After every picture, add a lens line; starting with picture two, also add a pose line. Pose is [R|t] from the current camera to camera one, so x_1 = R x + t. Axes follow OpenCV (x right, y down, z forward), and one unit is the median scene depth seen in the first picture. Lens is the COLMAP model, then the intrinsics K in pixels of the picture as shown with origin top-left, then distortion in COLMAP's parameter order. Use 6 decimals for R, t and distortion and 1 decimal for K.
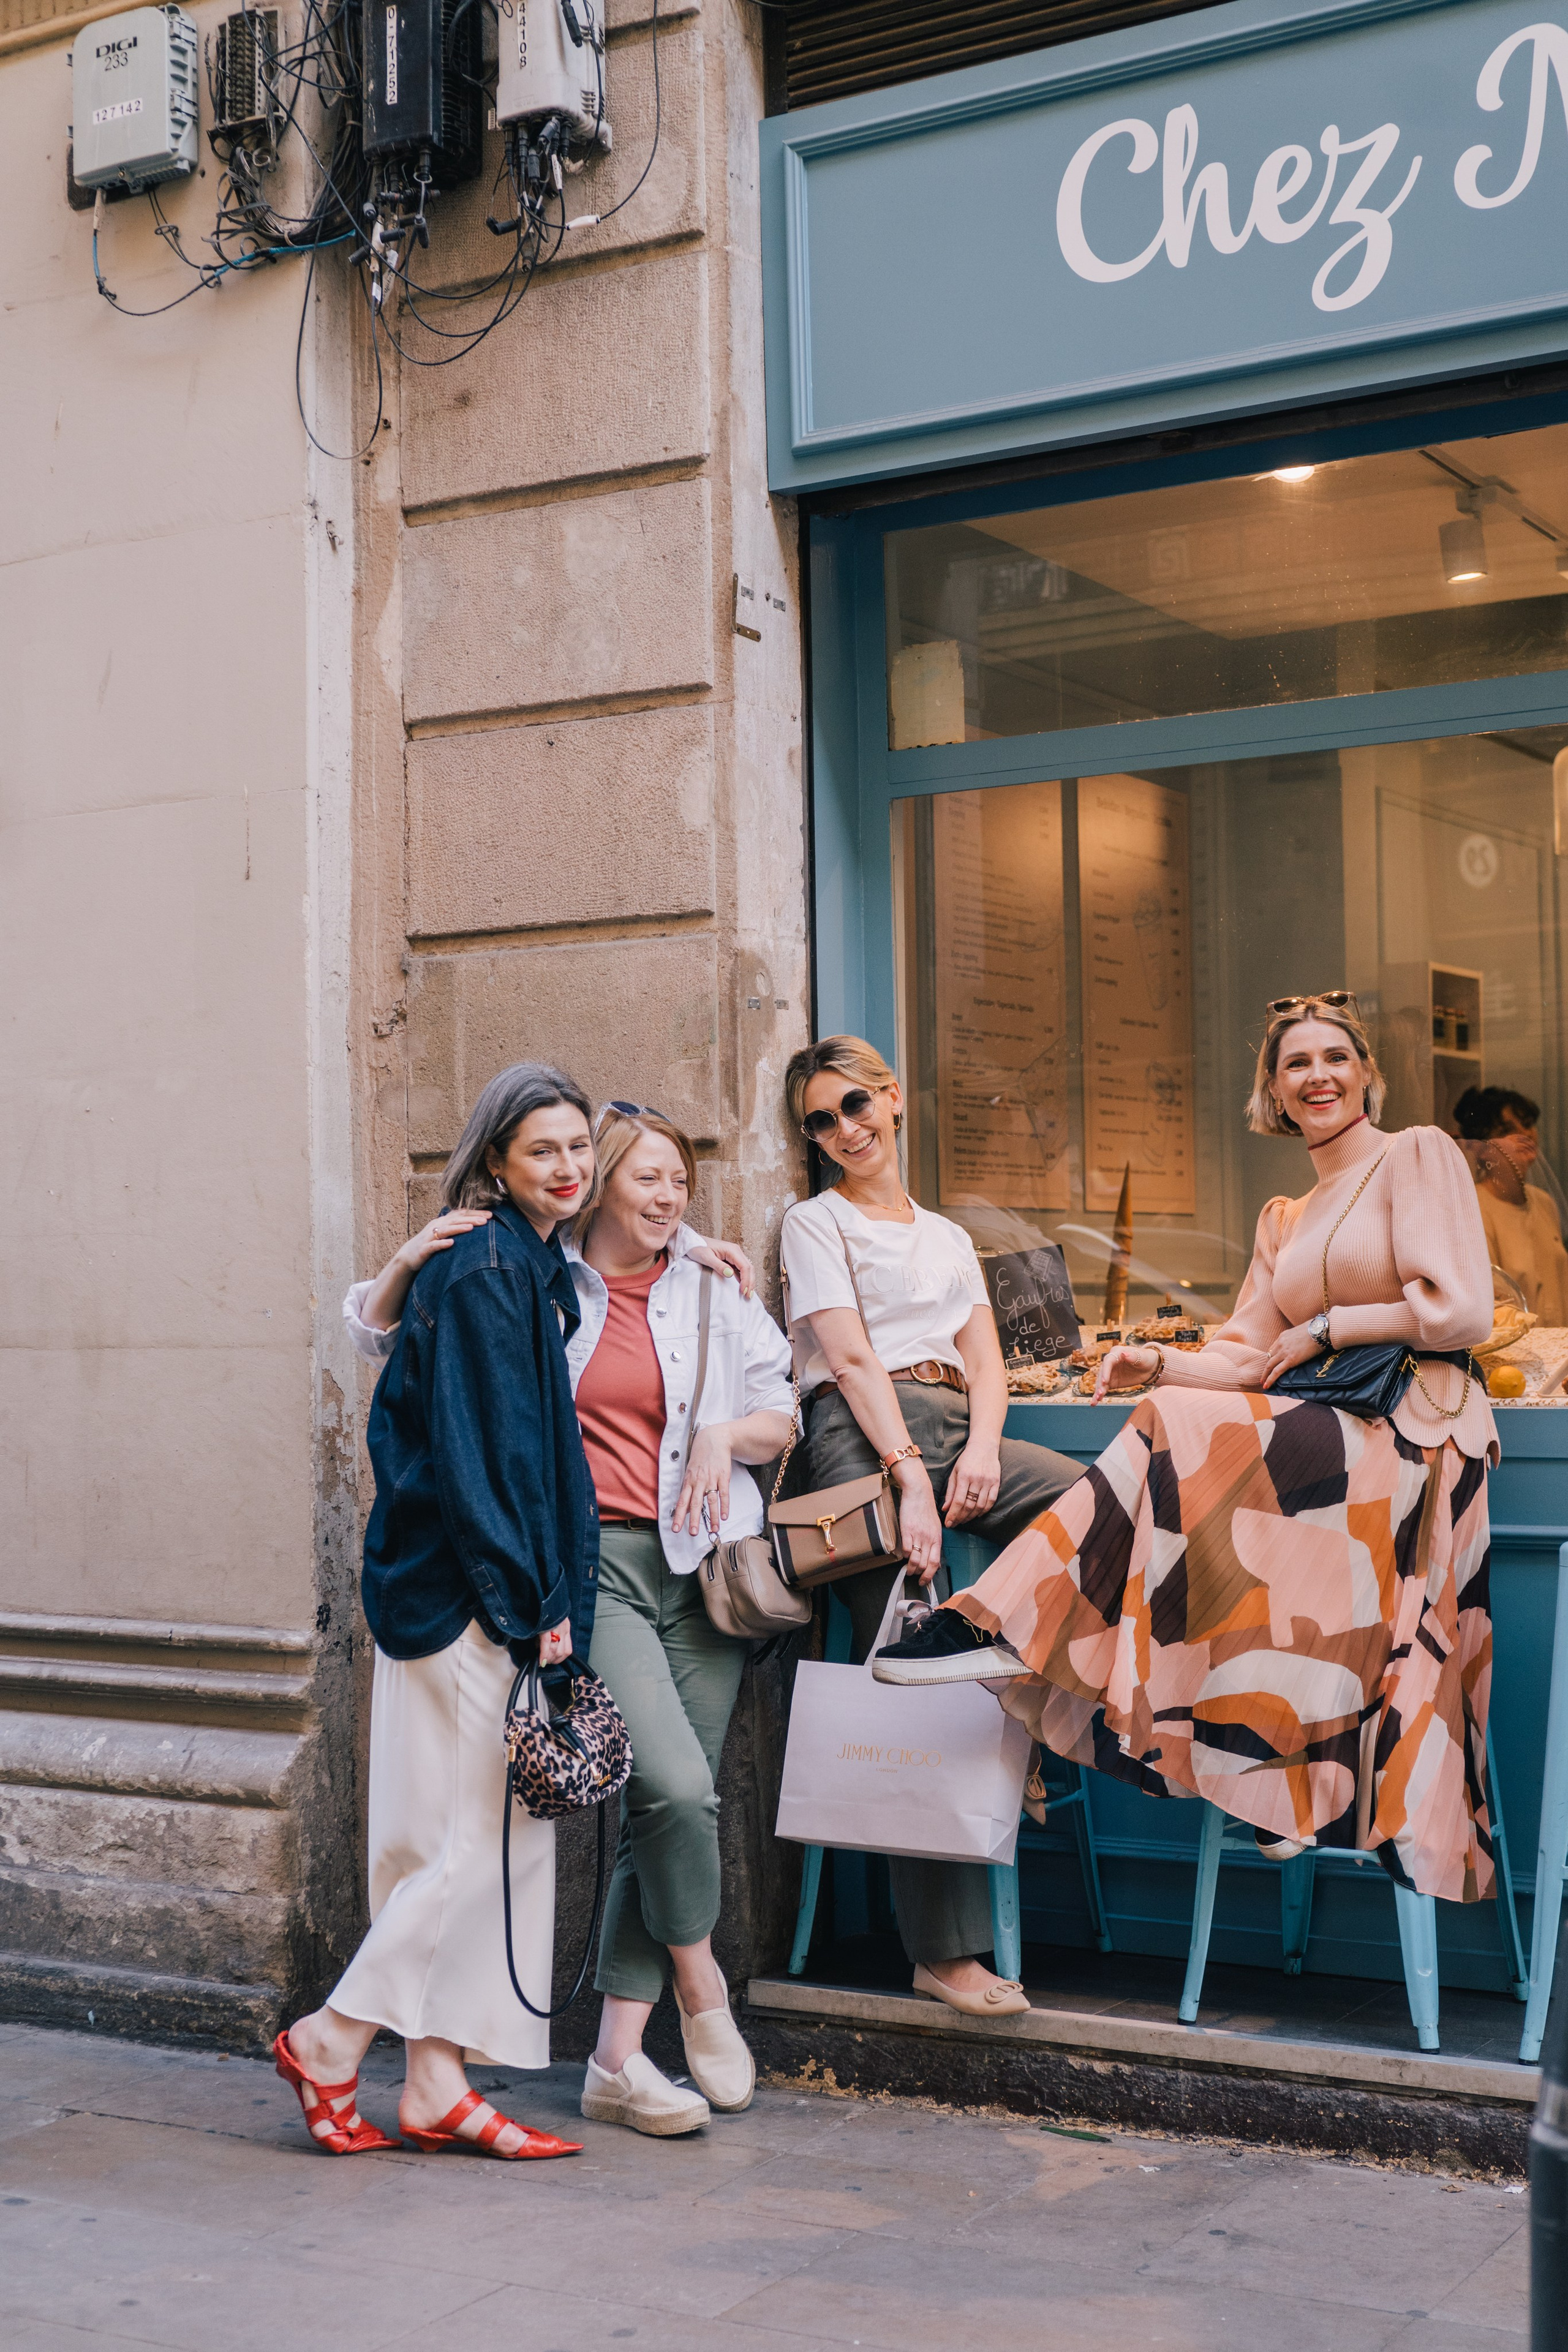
lens RADIAL K [[3065.9, 0, 784.0], [0, 3065.9, 1176.0], [0, 0, 1]] dist [0.018191, -0.057997]
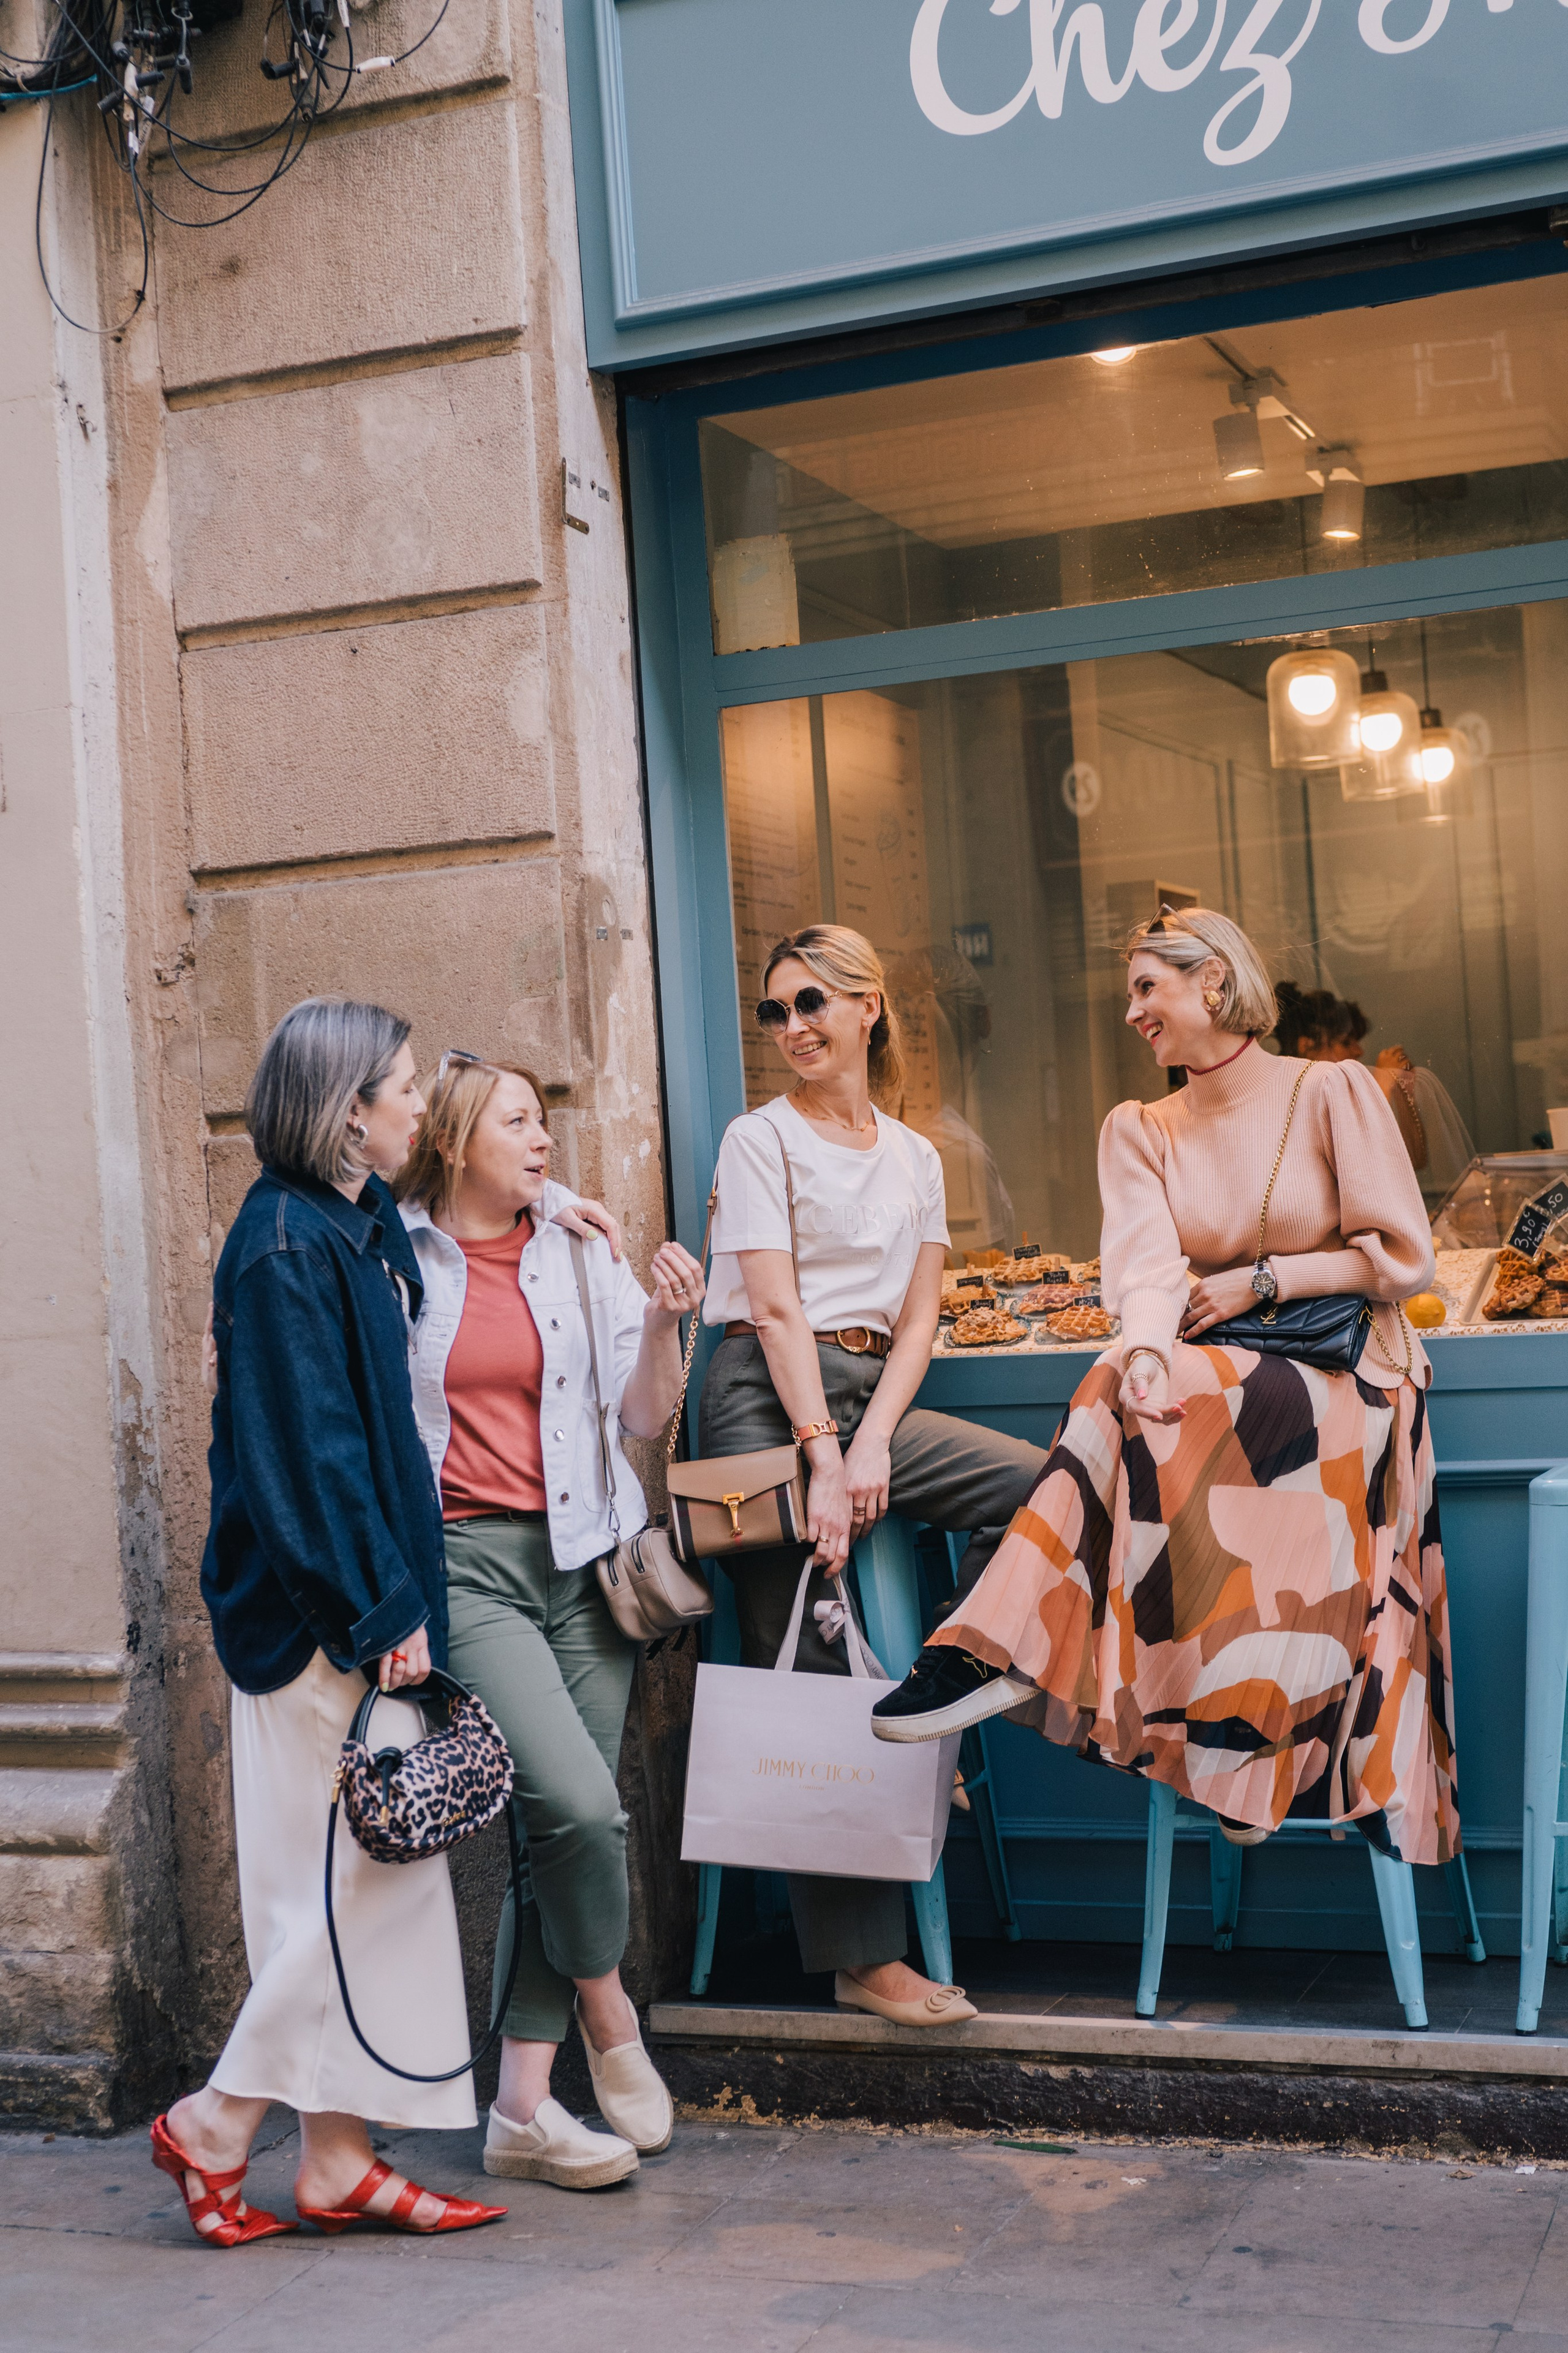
lens RADIAL K [[3054.9, 0, 784.0], [0, 3054.9, 1176.5], [0, 0, 1]] dist [0.005868, -0.007234]
pose [[0.986793, -0.040992, 0.156713, -0.100889], [0.038113, 0.999046, 0.021332, -0.001793], [-0.157438, -0.015078, 0.987414, 0.097847]]
